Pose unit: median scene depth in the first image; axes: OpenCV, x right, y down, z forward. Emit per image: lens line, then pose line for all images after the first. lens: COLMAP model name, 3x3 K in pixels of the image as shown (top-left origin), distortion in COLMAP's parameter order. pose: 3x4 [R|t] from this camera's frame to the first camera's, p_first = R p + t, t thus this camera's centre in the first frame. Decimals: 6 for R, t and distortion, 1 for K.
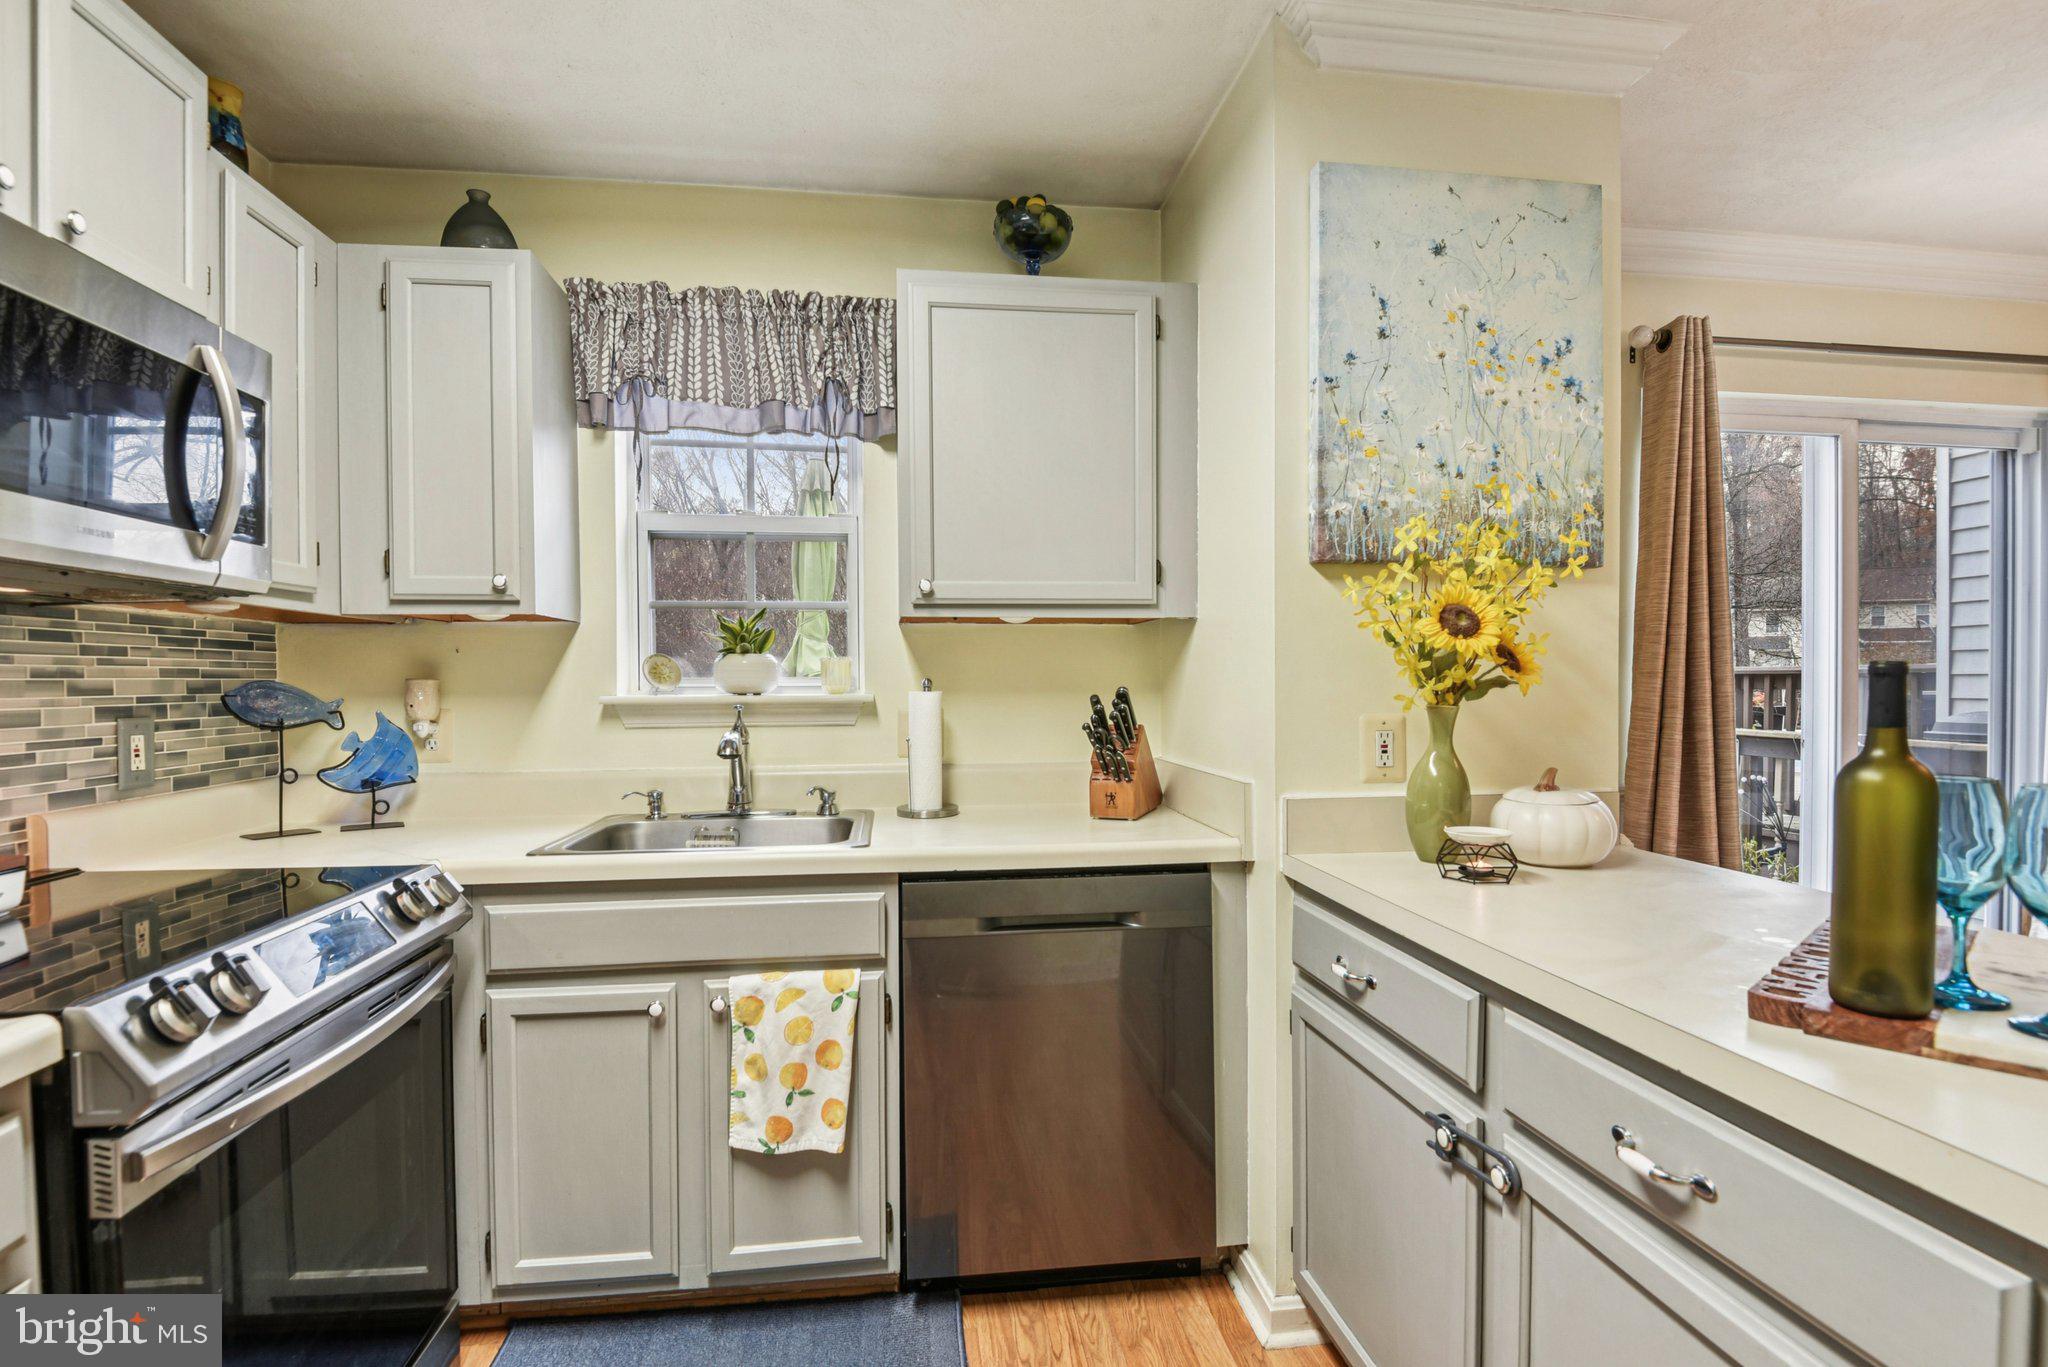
lens RADIAL K [[968.5, 0, 1017.4], [0, 968.5, 701.0], [0, 0, 1]] dist [0.014728, -0.023419]
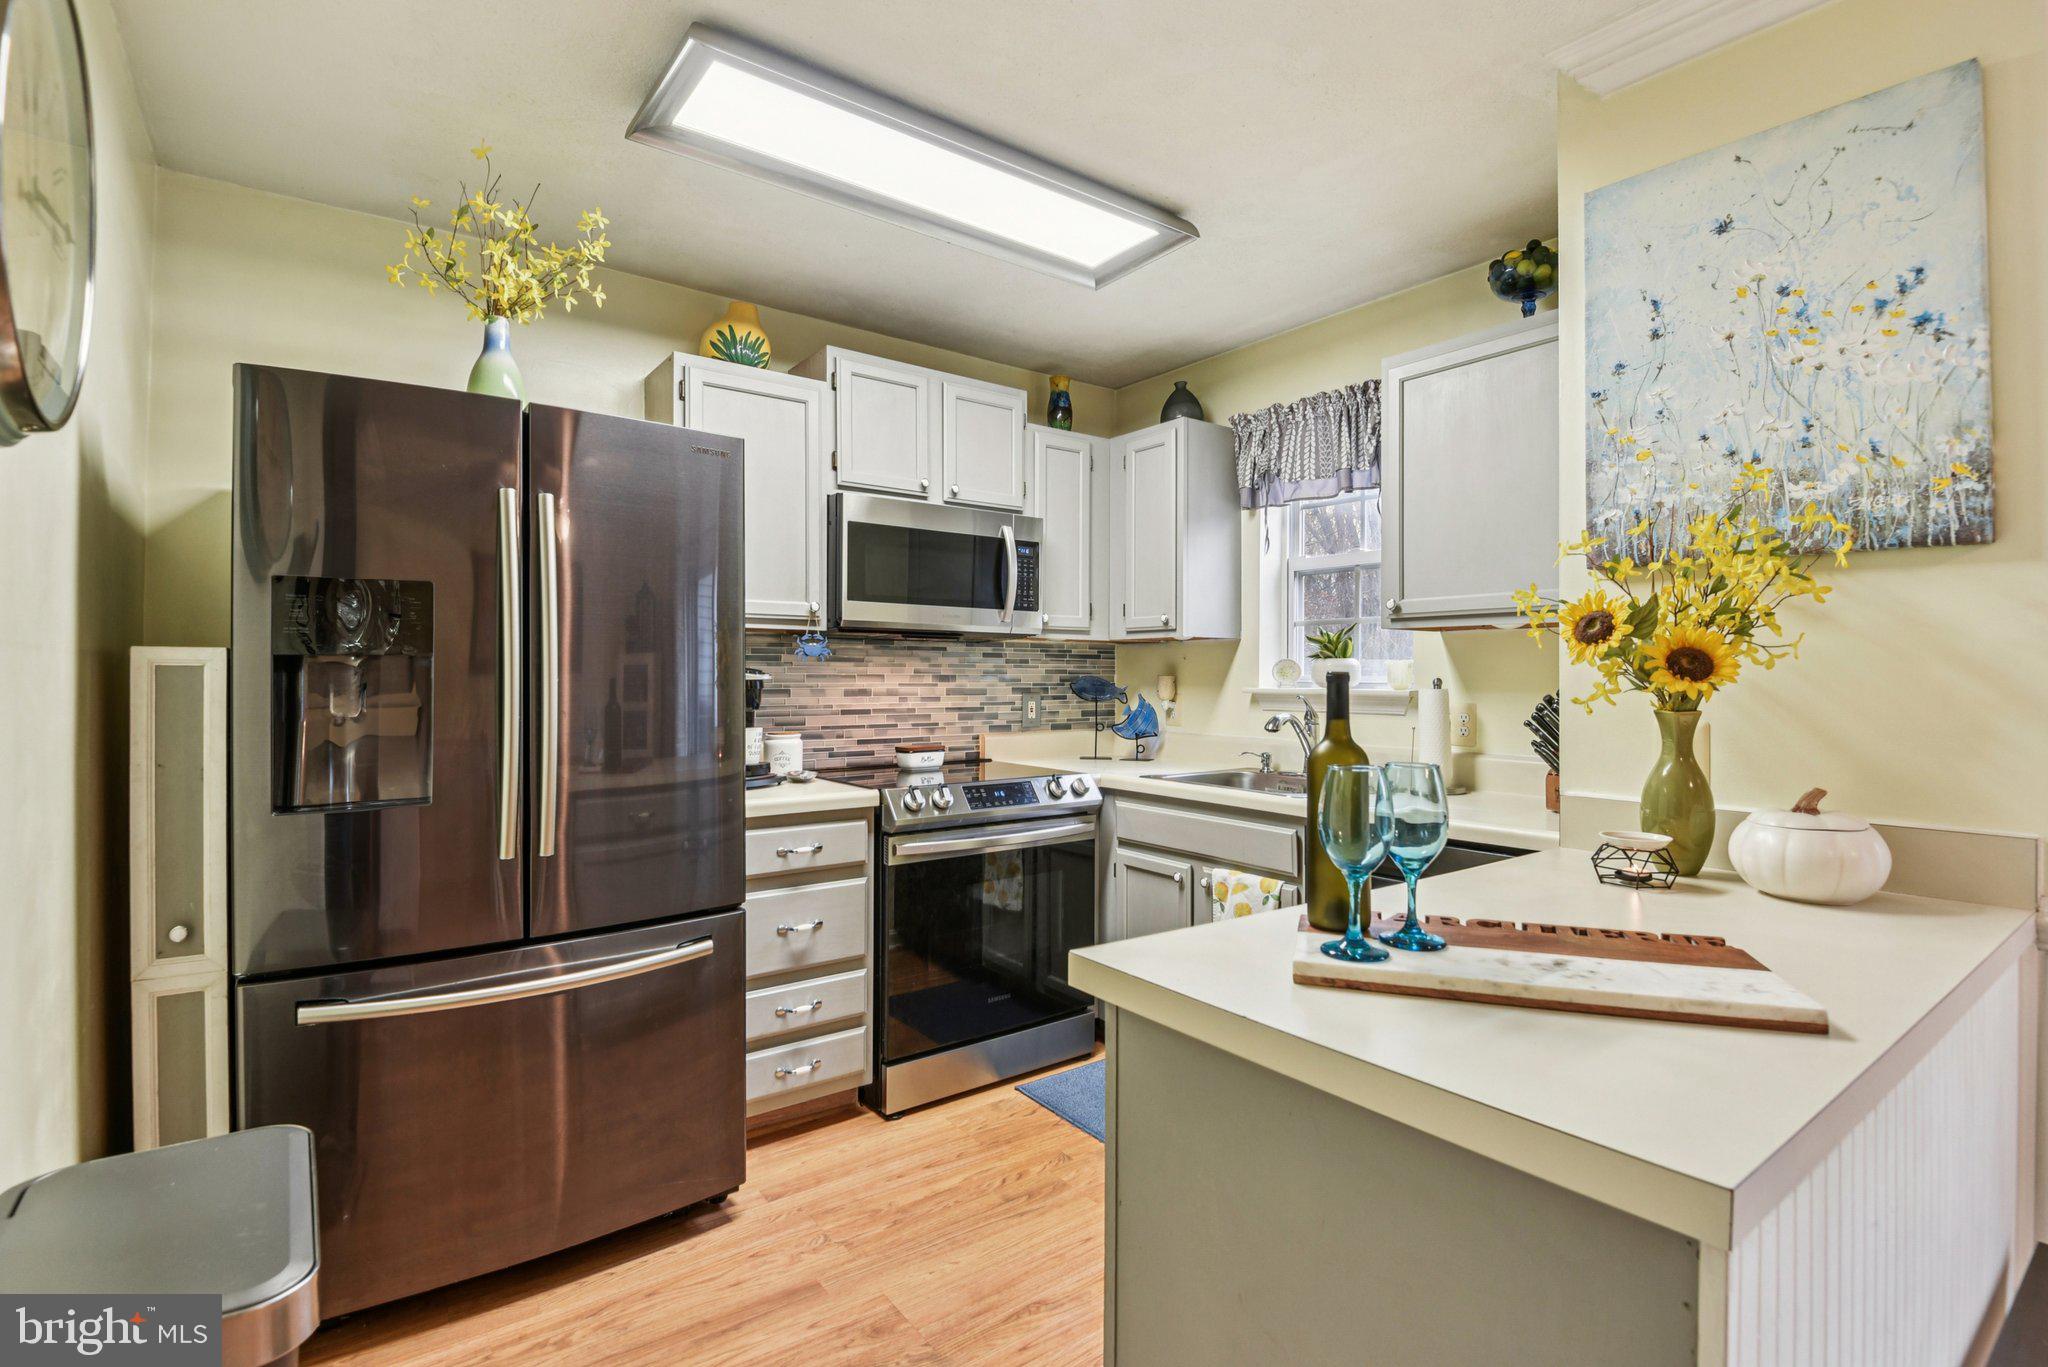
lens RADIAL K [[950.7, 0, 1024.8], [0, 950.7, 679.2], [0, 0, 1]] dist [0.002051, -0.016952]
pose [[0.493840, 0.010410, -0.869490, 0.892334], [-0.025064, 0.999683, -0.002267, -0.008018], [0.869191, 0.022913, 0.493945, -0.029458]]
